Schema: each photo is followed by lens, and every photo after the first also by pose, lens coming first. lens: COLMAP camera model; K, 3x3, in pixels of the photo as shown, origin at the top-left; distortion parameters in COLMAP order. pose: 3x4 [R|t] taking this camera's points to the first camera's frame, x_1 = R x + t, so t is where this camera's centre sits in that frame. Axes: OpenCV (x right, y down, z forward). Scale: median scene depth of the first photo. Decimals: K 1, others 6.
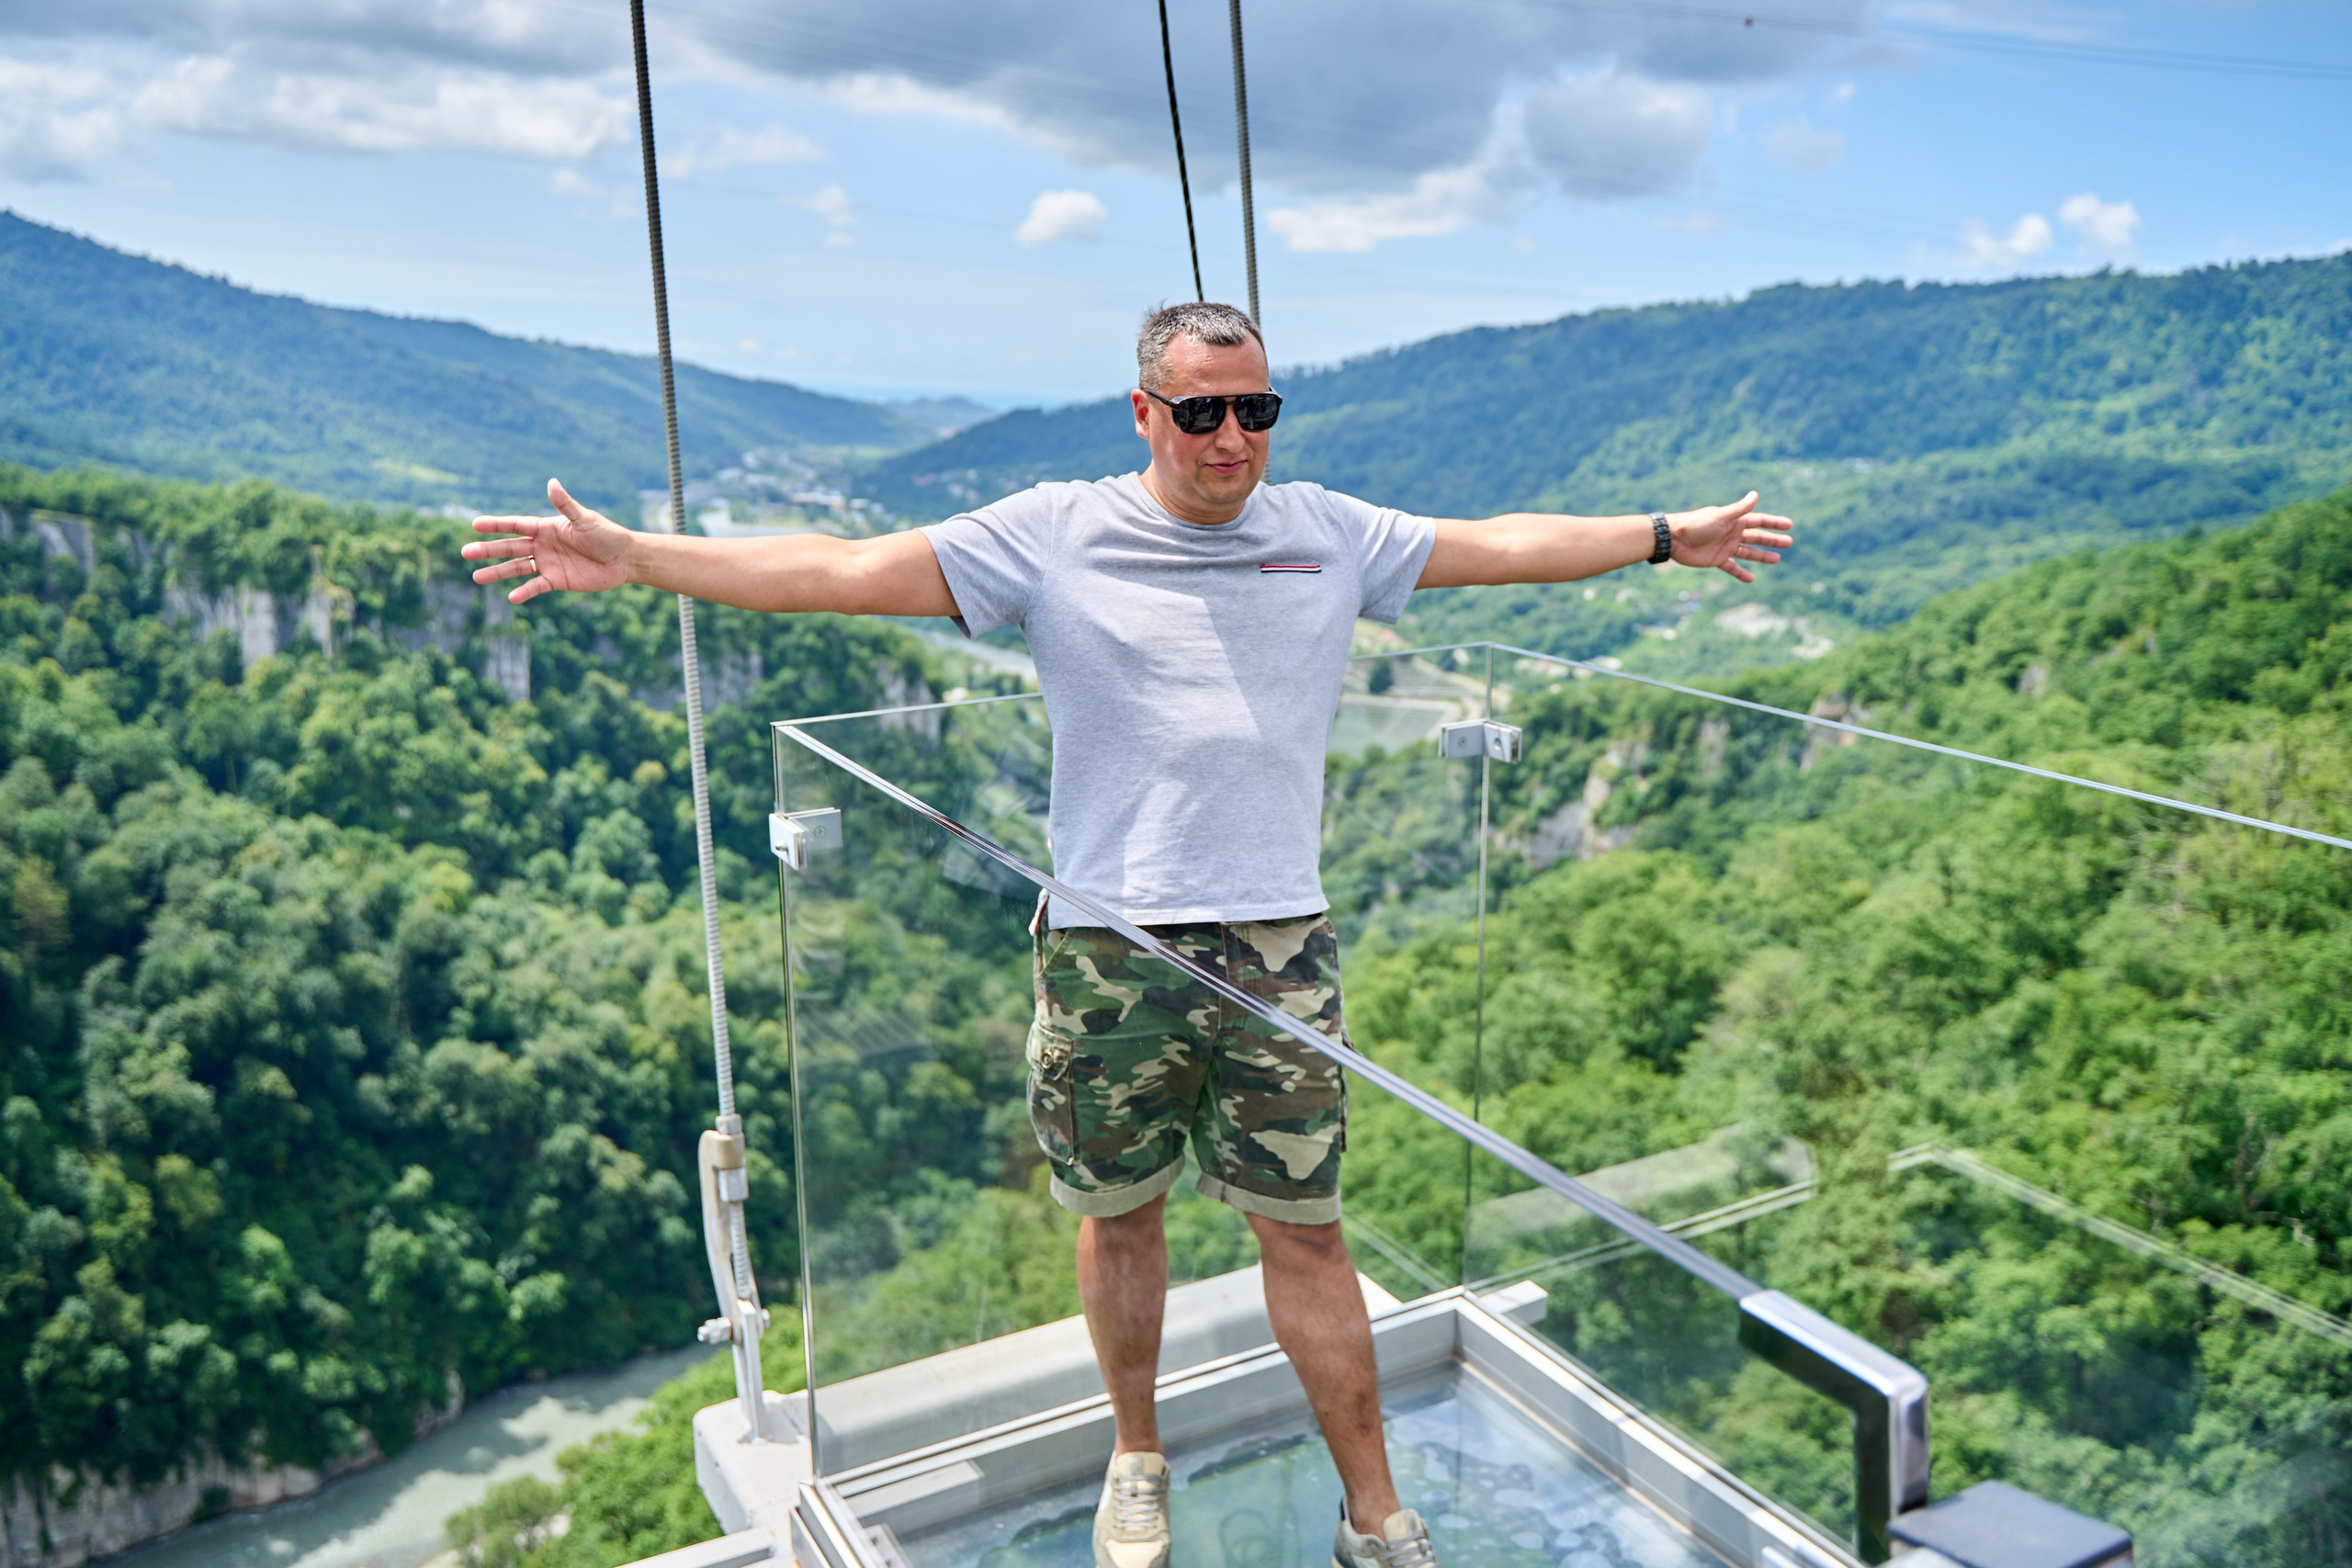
lens RADIAL K [[1935.1, 0, 1149.6], [0, 1935.1, 787.4], [0, 0, 1]] dist [0.001400, -0.001855]
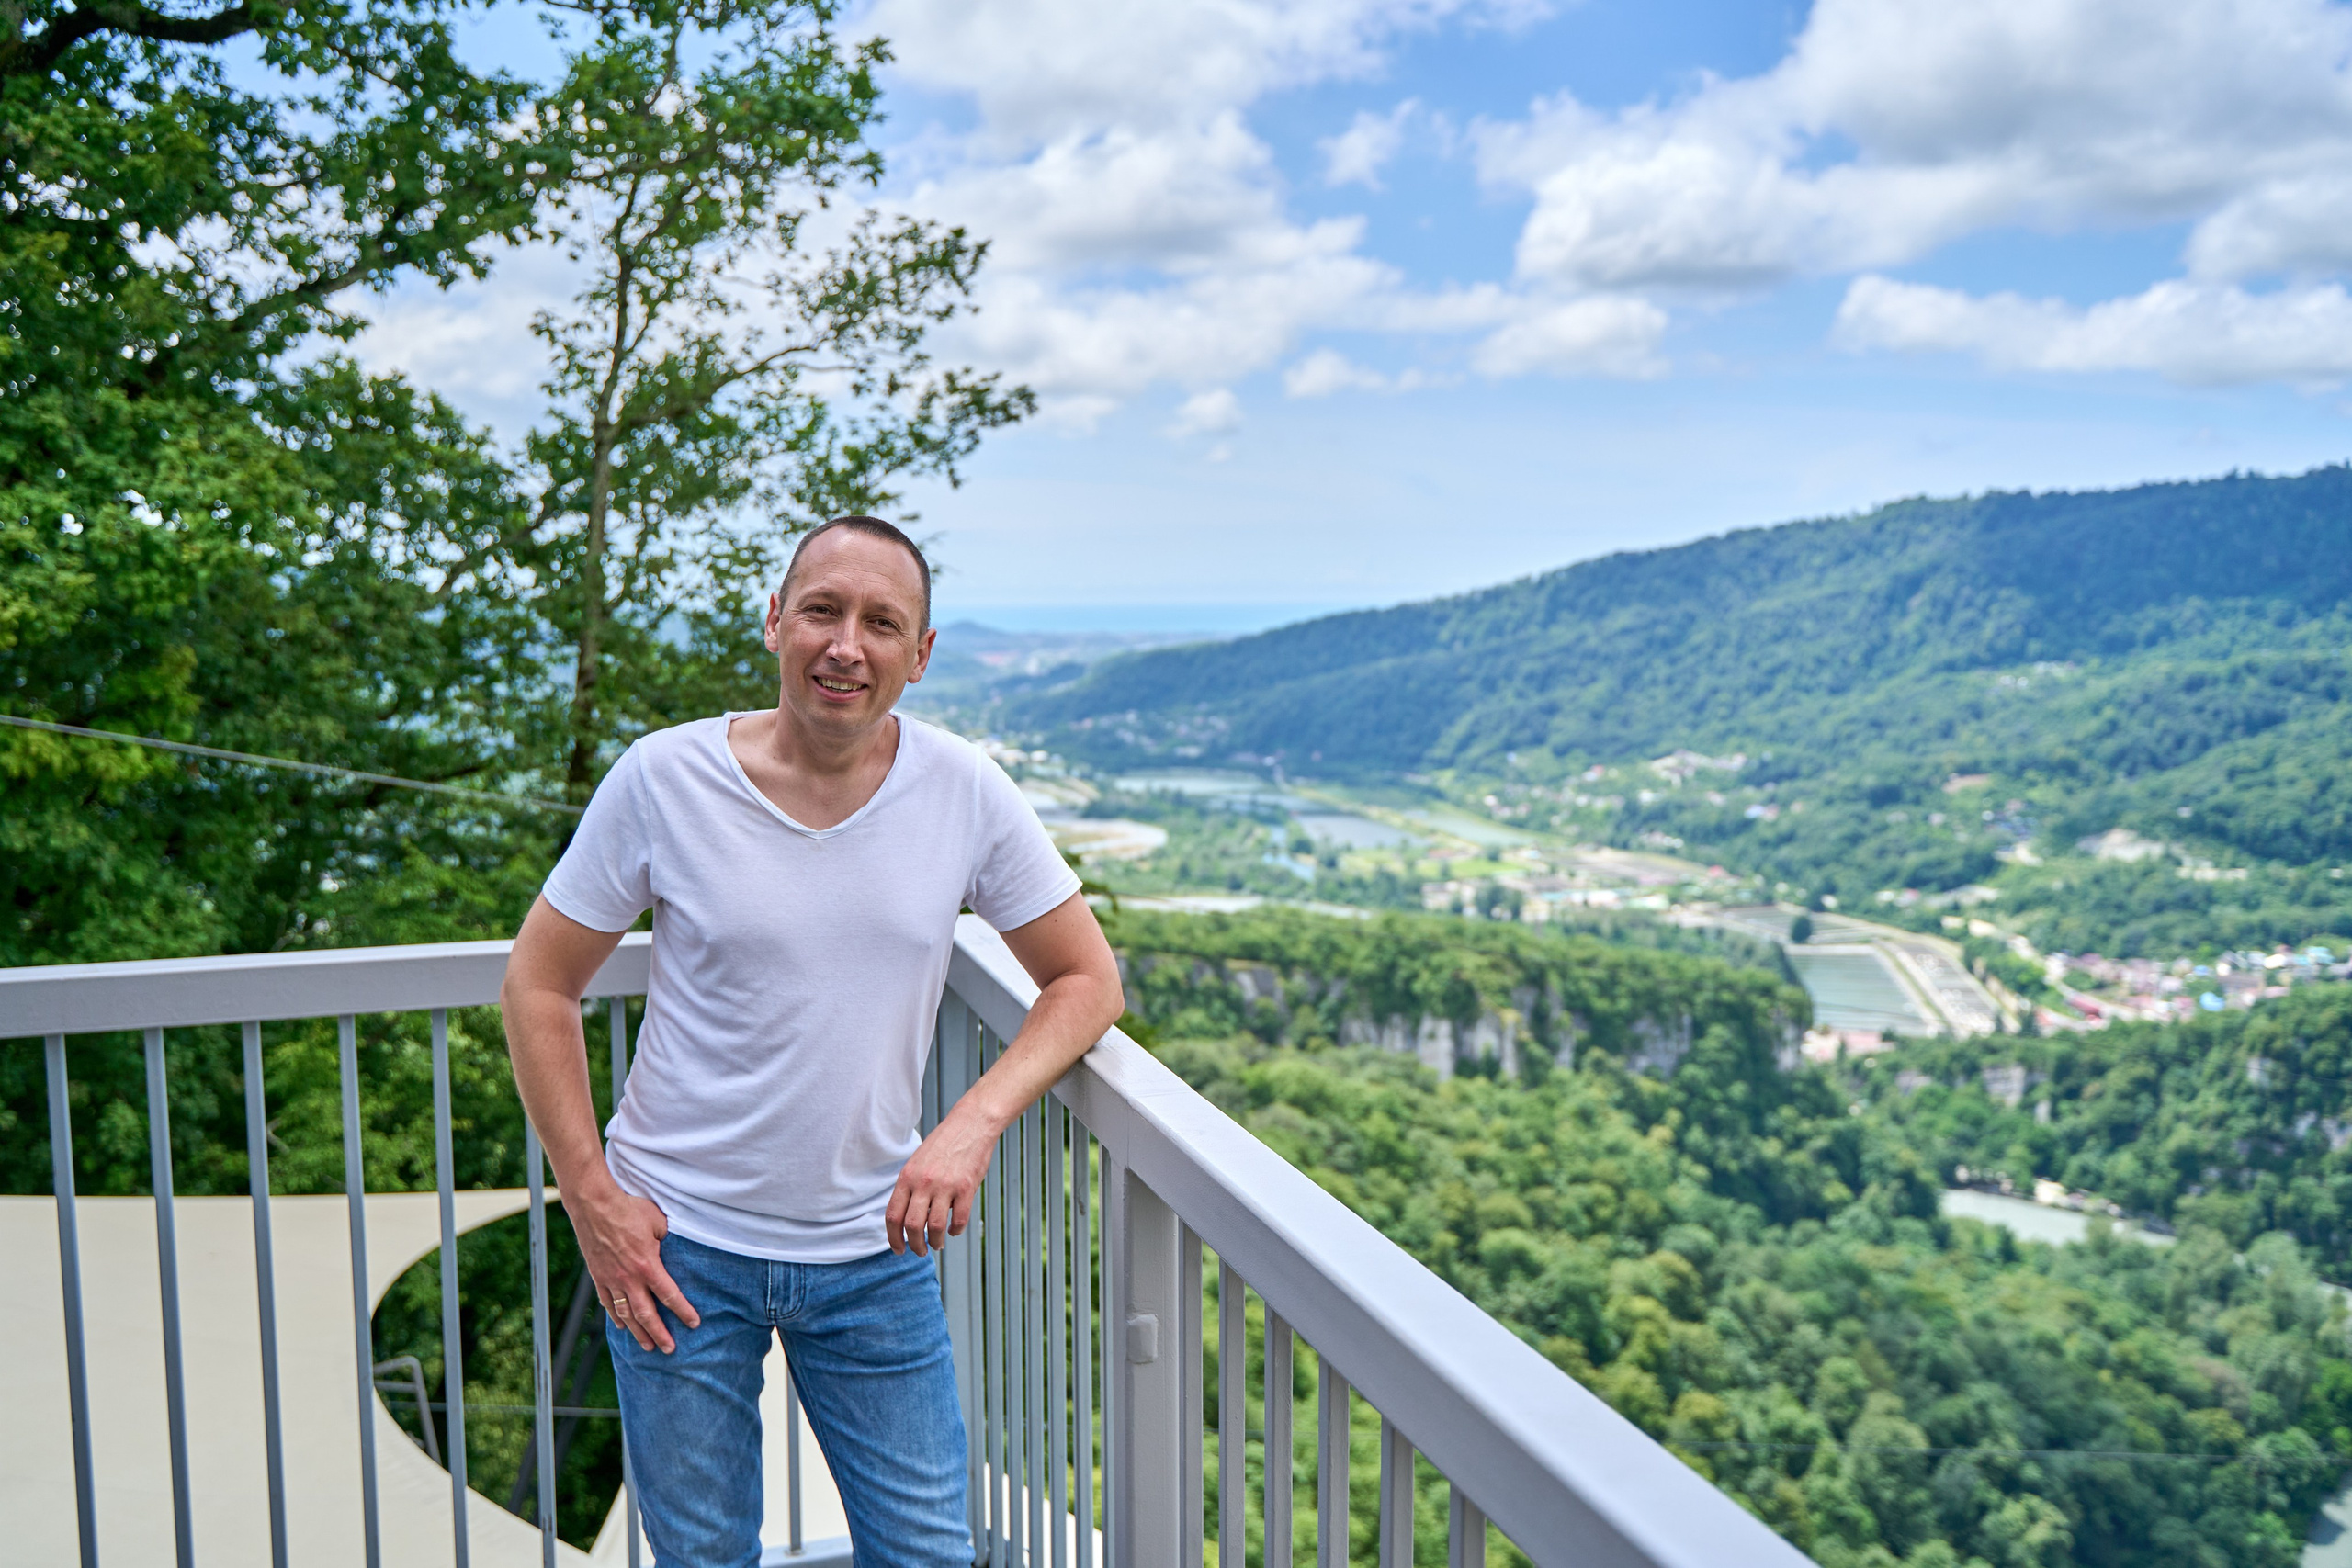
lens RADIAL K [[1906.4, 0, 1176.0], [0, 1906.4, 784.0], [0, 0, 1]] dist [-0.002766, -0.004750]
pose [[0.996483, -0.070434, 0.045398, -0.174148], [0.074575, 0.992474, -0.097123, -0.037673], [-0.038216, 0.100167, 0.994236, -0.027310]]
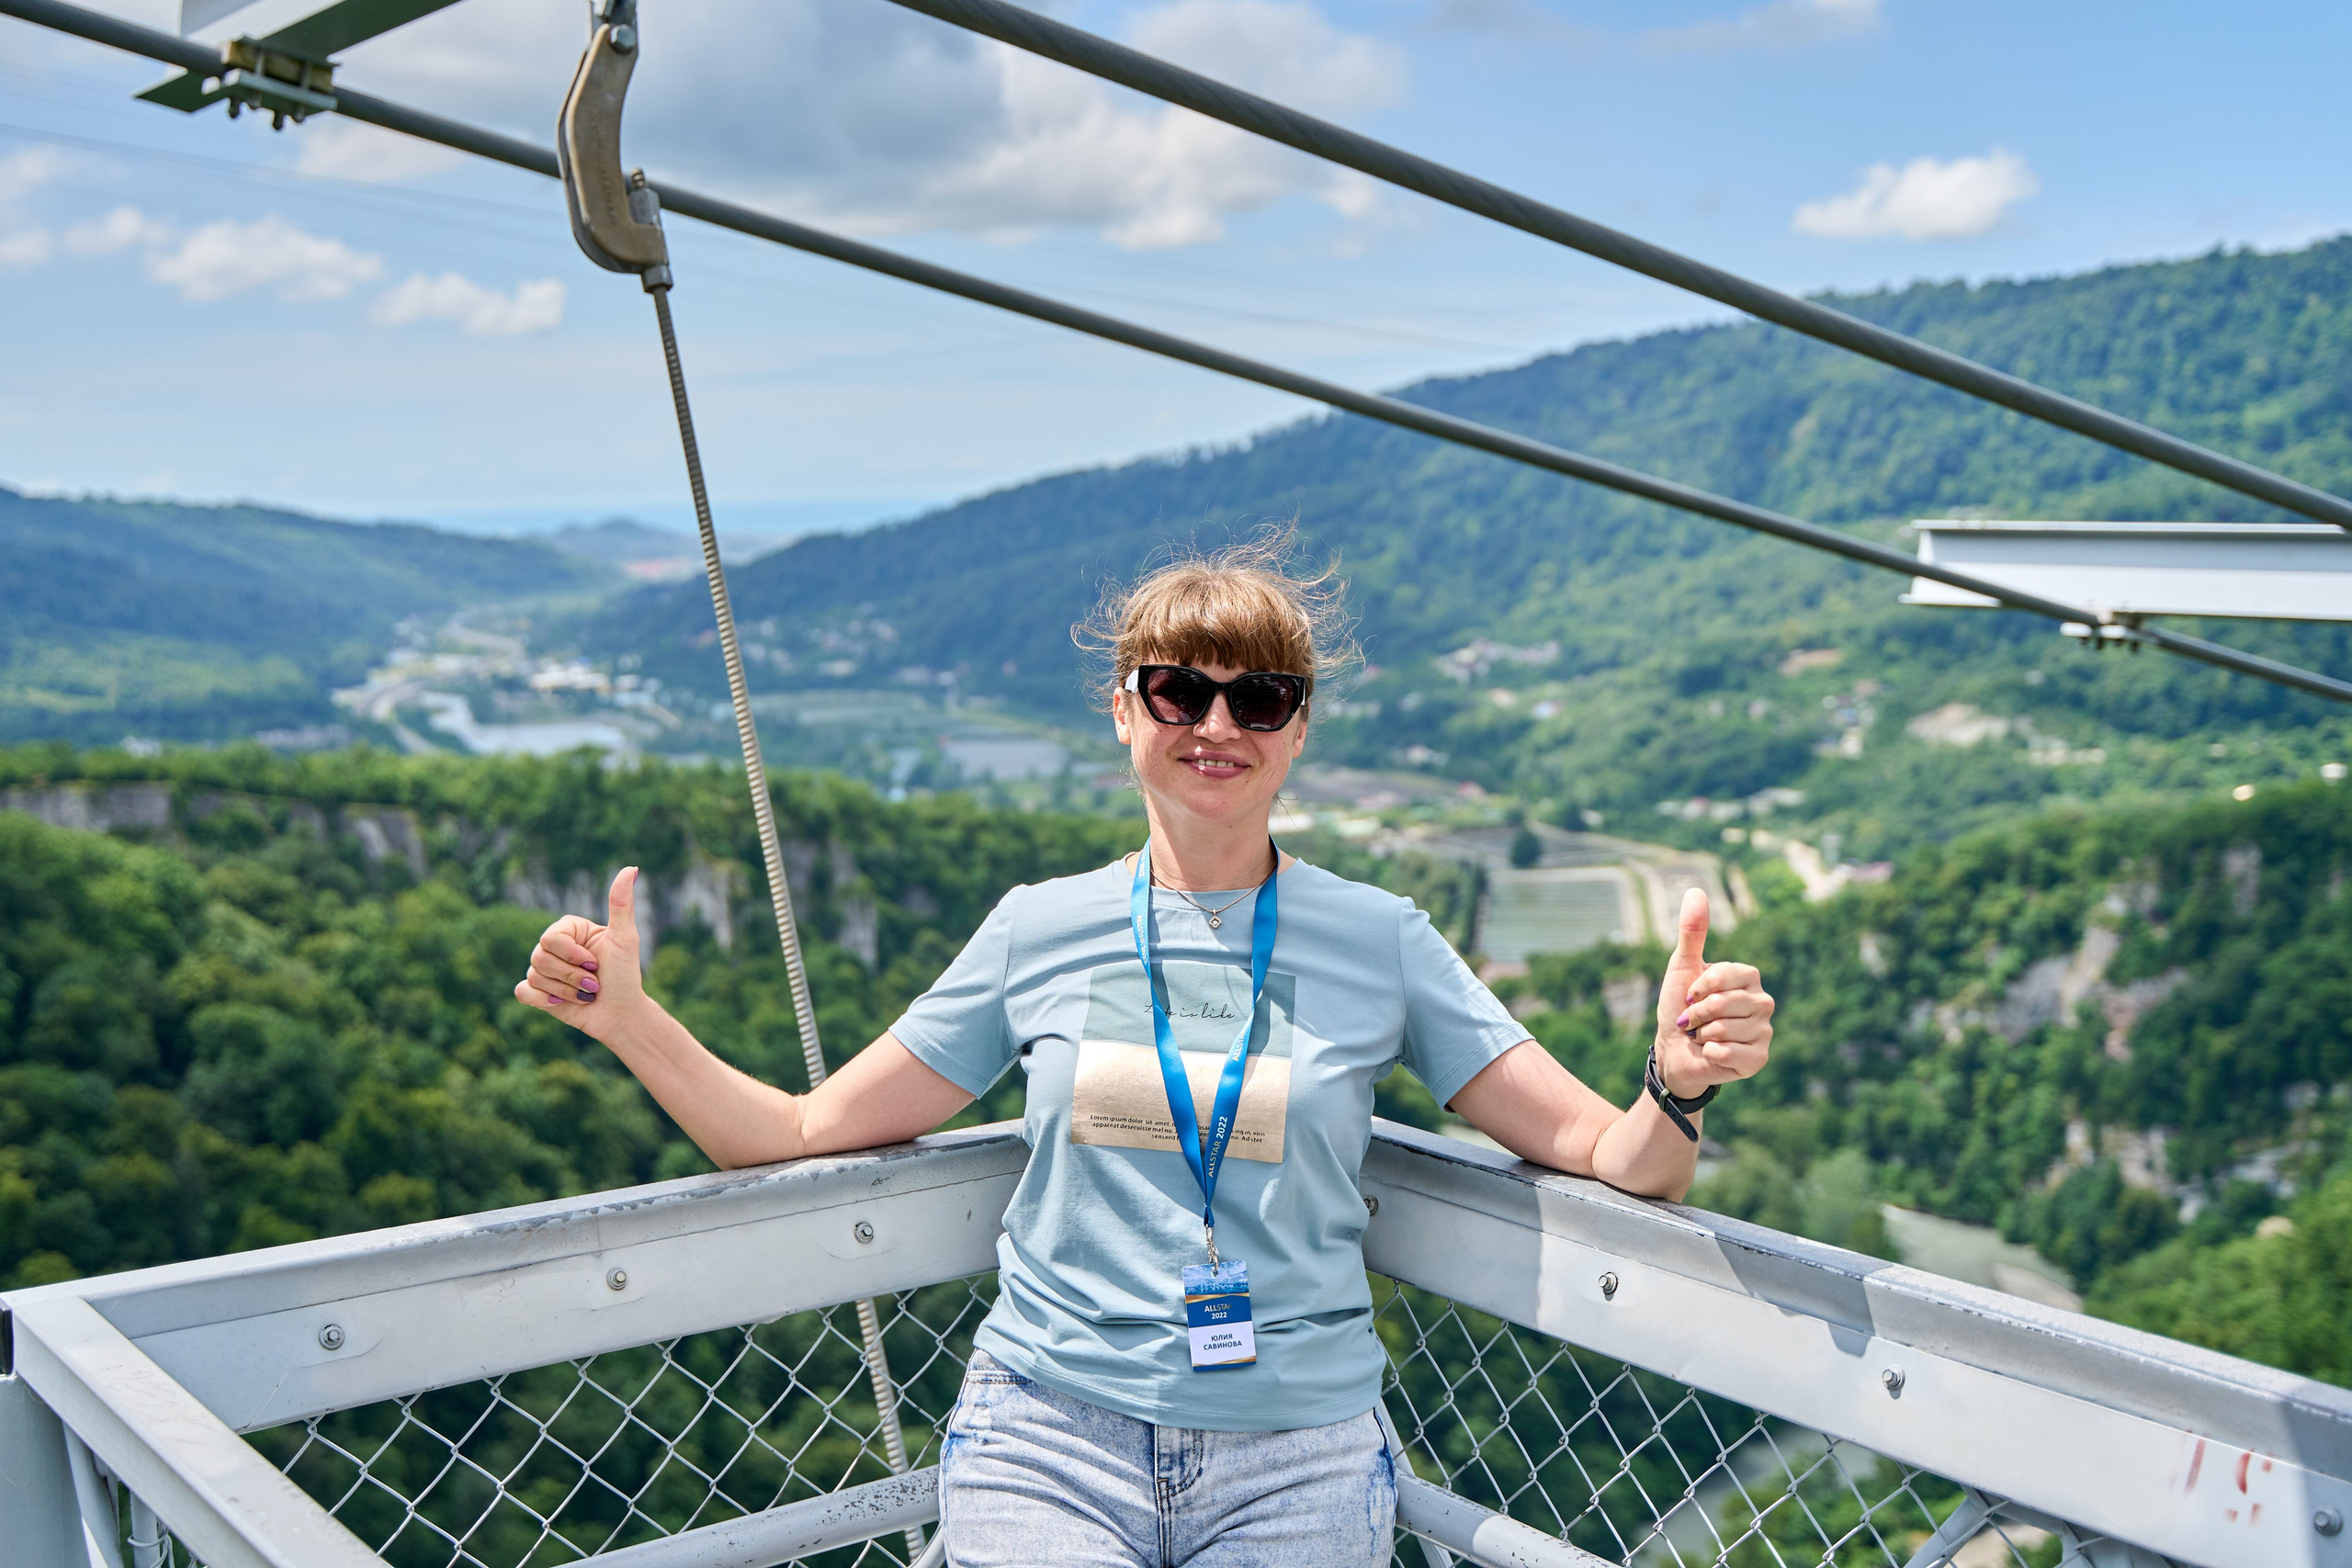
lens RADIAL K [[2717.2, 0, 1165.5], [0, 2717.2, 748.3], [0, 0, 1]] dist [-0.027143, 0.046706]
pose [[0.988577, -0.098249, 0.114296, -0.096036], [0.109093, 0.989687, -0.092837, -0.005489], [-0.103996, 0.104245, 0.989099, -0.052714]]
